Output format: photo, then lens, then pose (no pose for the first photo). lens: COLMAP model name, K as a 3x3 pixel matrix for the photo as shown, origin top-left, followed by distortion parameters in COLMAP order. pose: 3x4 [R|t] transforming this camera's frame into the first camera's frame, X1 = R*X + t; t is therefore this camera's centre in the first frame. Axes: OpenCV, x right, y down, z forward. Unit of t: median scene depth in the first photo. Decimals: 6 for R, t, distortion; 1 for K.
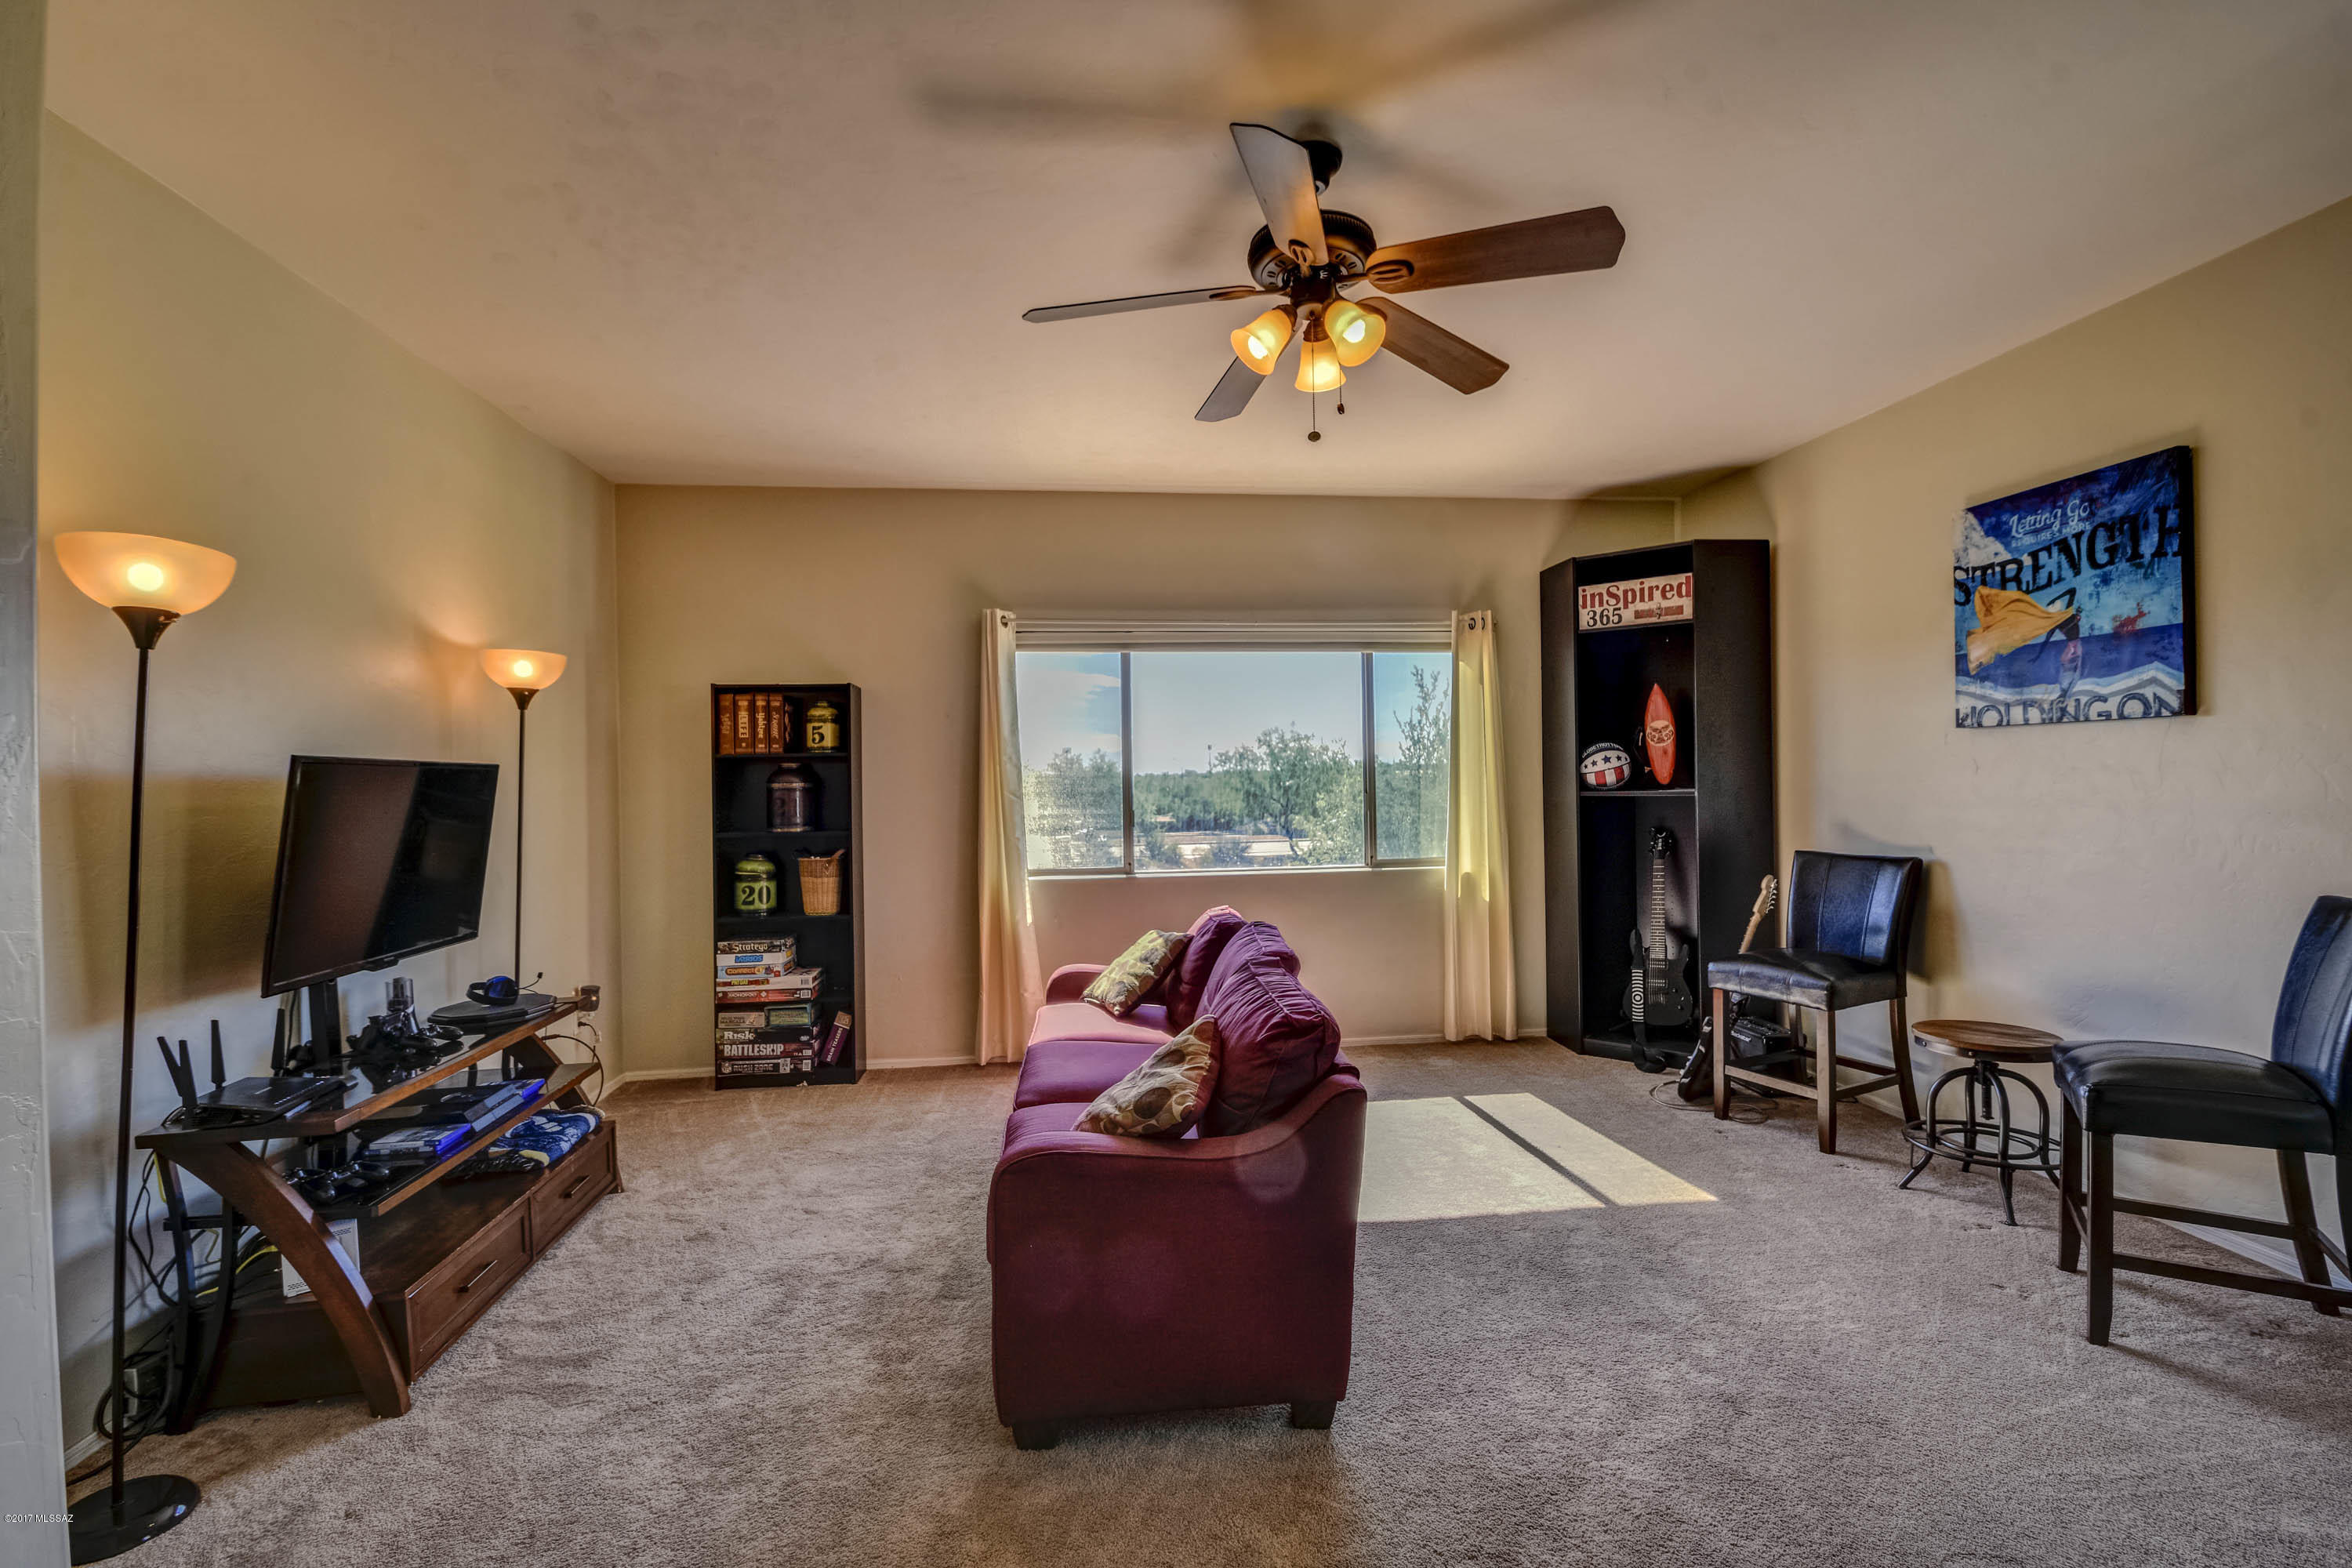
lens RADIAL K [[1039.8, 0, 1184.9], [0, 1039.8, 785.3], [0, 0, 1]] dist [0.004945, -0.001475]
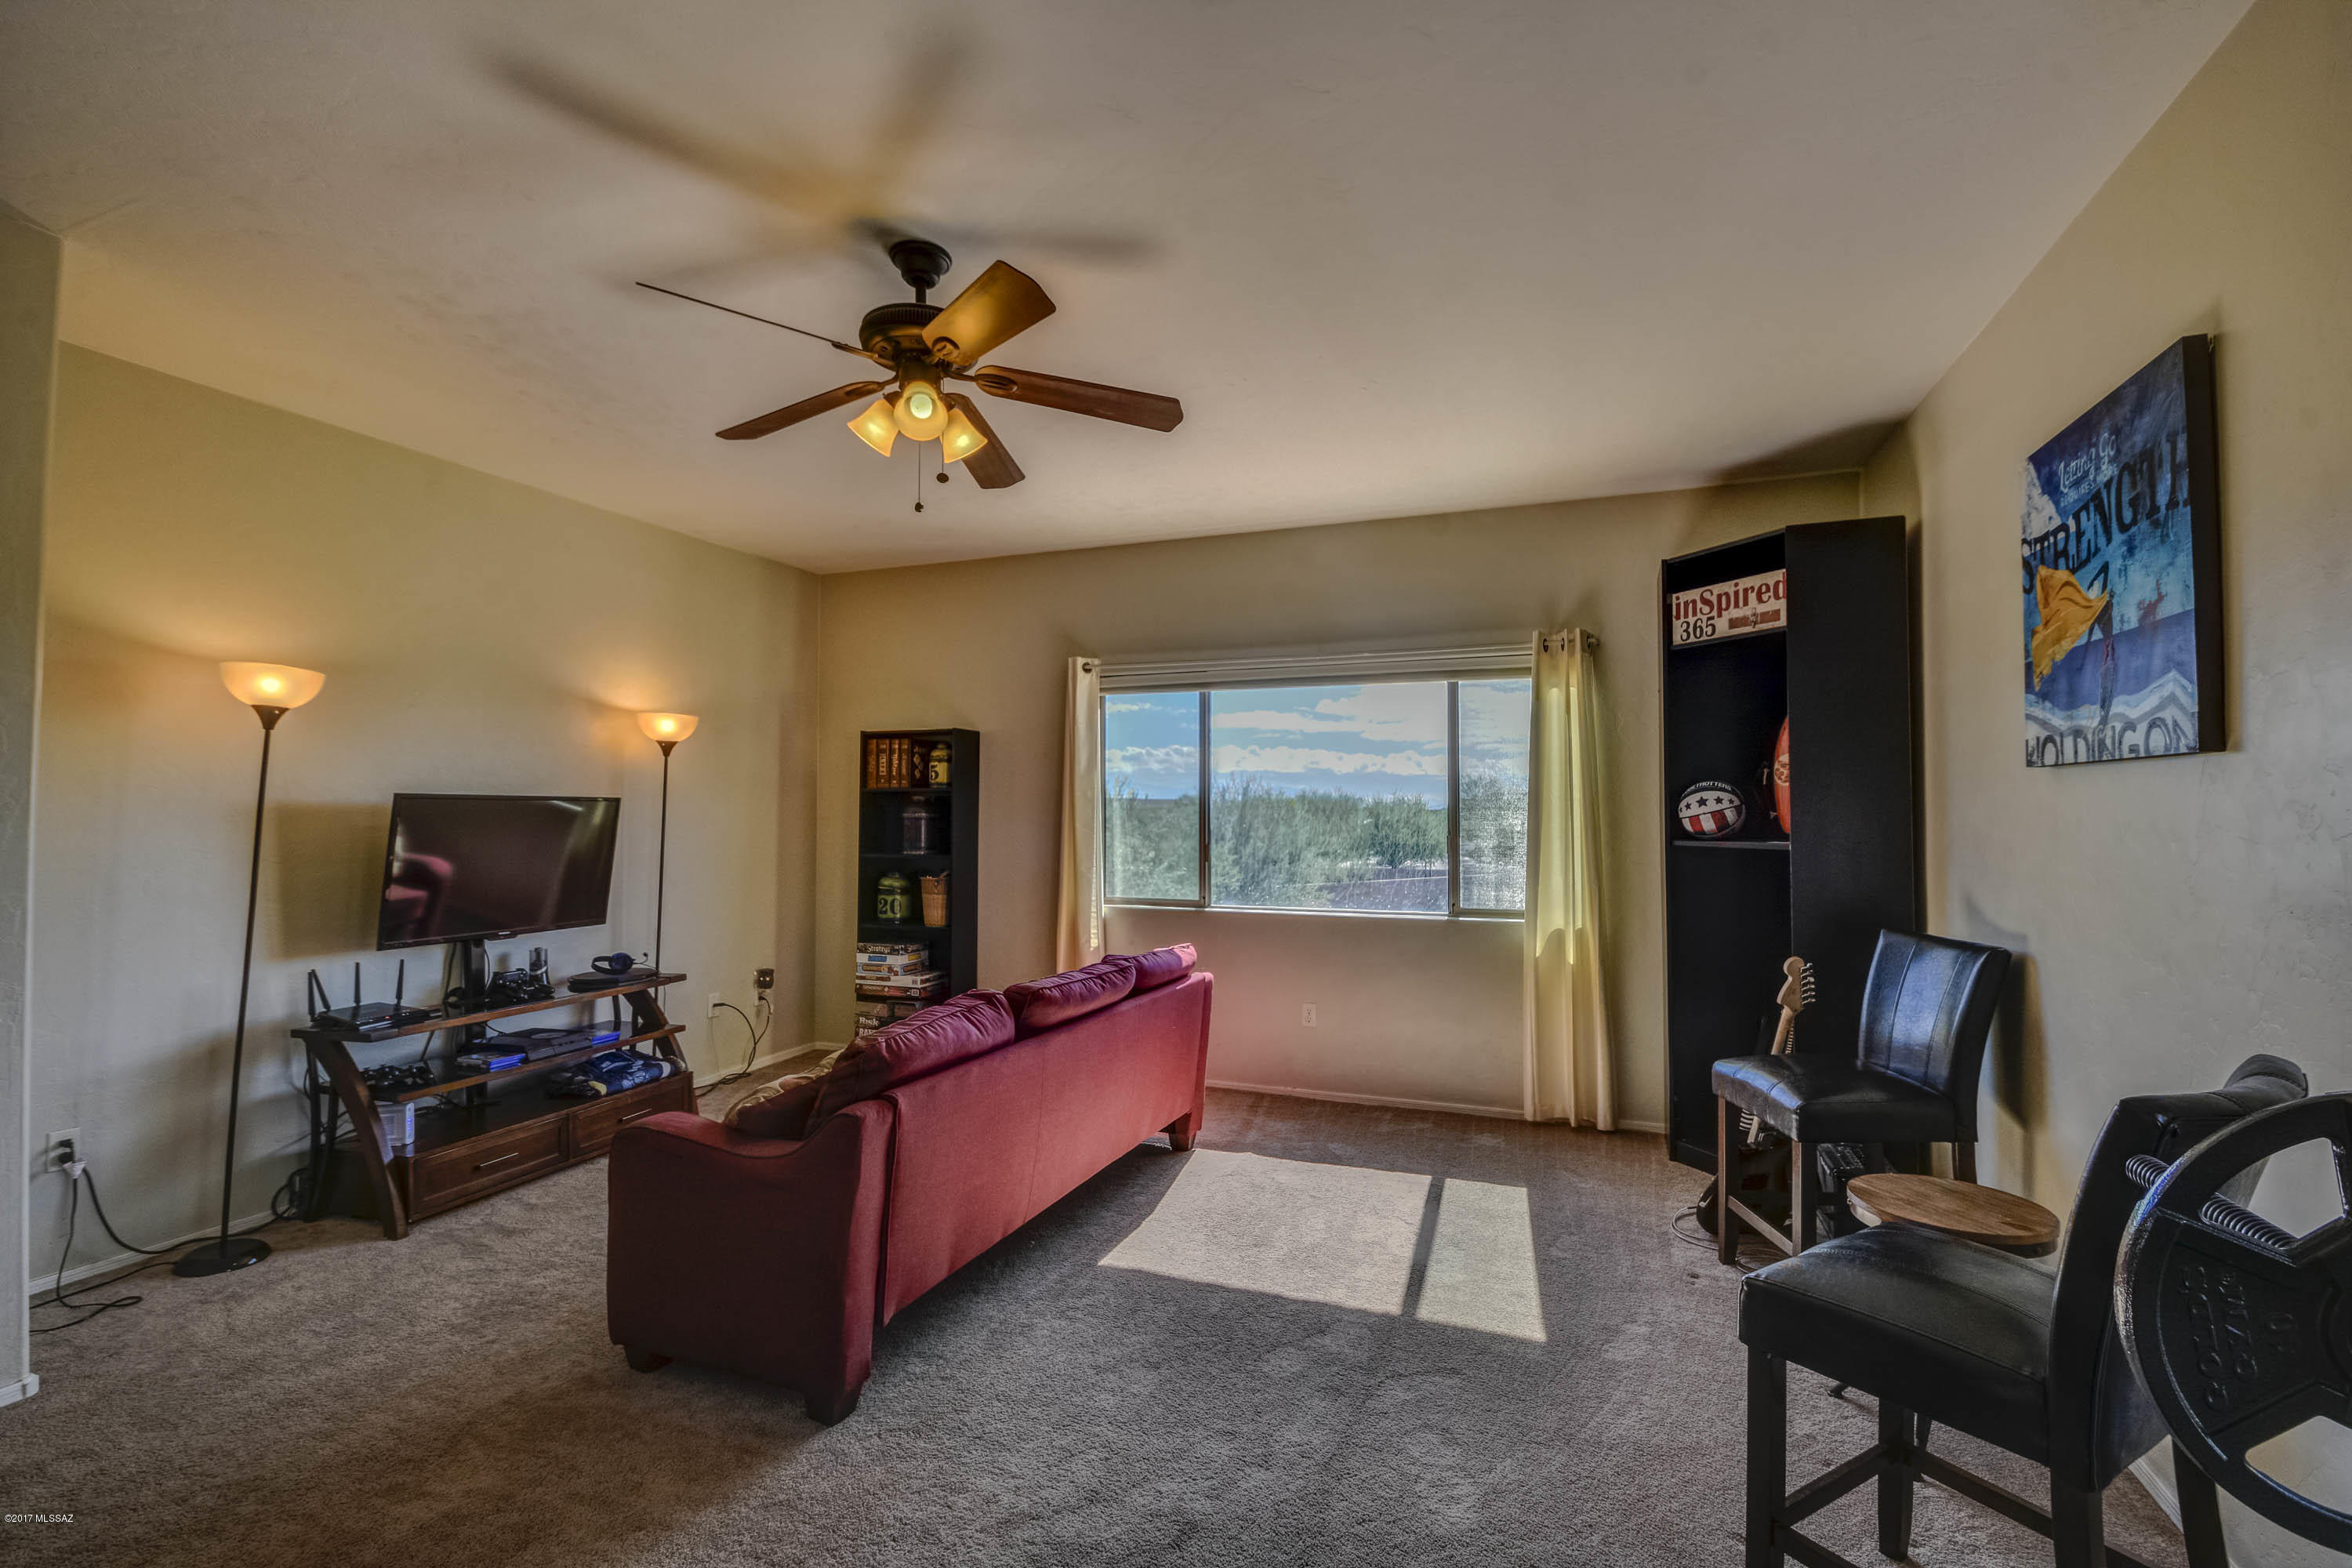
lens RADIAL K [[1039.8, 0, 1186.2], [0, 1039.8, 786.5], [0, 0, 1]] dist [0.004945, -0.001475]
pose [[0.886384, 0.005774, -0.462915, 0.449883], [-0.017042, 0.999651, -0.020163, -0.014276], [0.462637, 0.025761, 0.886173, 0.091196]]
